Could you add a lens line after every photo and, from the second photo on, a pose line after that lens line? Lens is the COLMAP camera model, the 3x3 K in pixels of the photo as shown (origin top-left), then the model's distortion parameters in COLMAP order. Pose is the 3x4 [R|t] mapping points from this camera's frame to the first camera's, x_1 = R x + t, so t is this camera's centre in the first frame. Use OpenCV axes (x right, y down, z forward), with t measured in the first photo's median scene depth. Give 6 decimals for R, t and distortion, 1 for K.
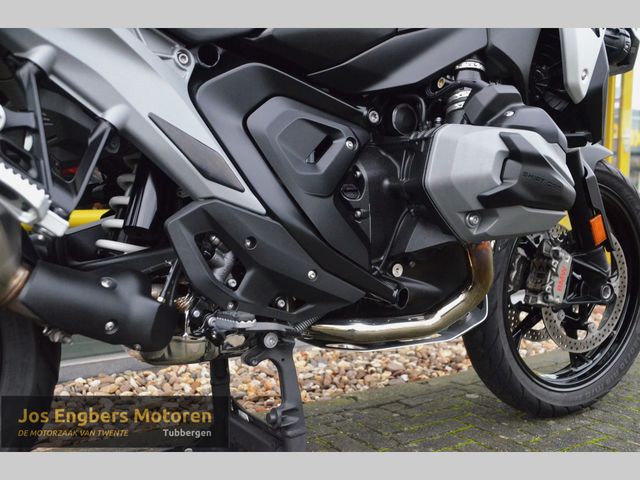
lens RADIAL K [[718.7, 0, 320.0], [0, 718.7, 240.0], [0, 0, 1]] dist [-0.076035, 0.338164]
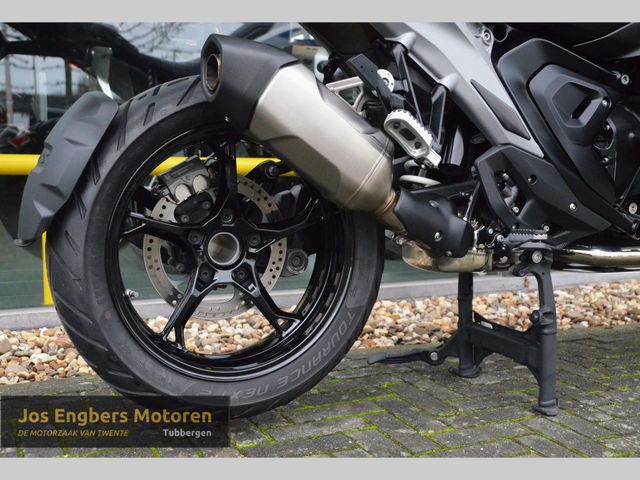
lens RADIAL K [[757.3, 0, 320.0], [0, 757.3, 240.0], [0, 0, 1]] dist [-0.092715, 0.443932]
pose [[0.986013, 0.036078, -0.162716, -0.234533], [-0.027328, 0.998074, 0.055695, 0.045440], [0.164412, -0.050470, 0.985100, -0.393388]]
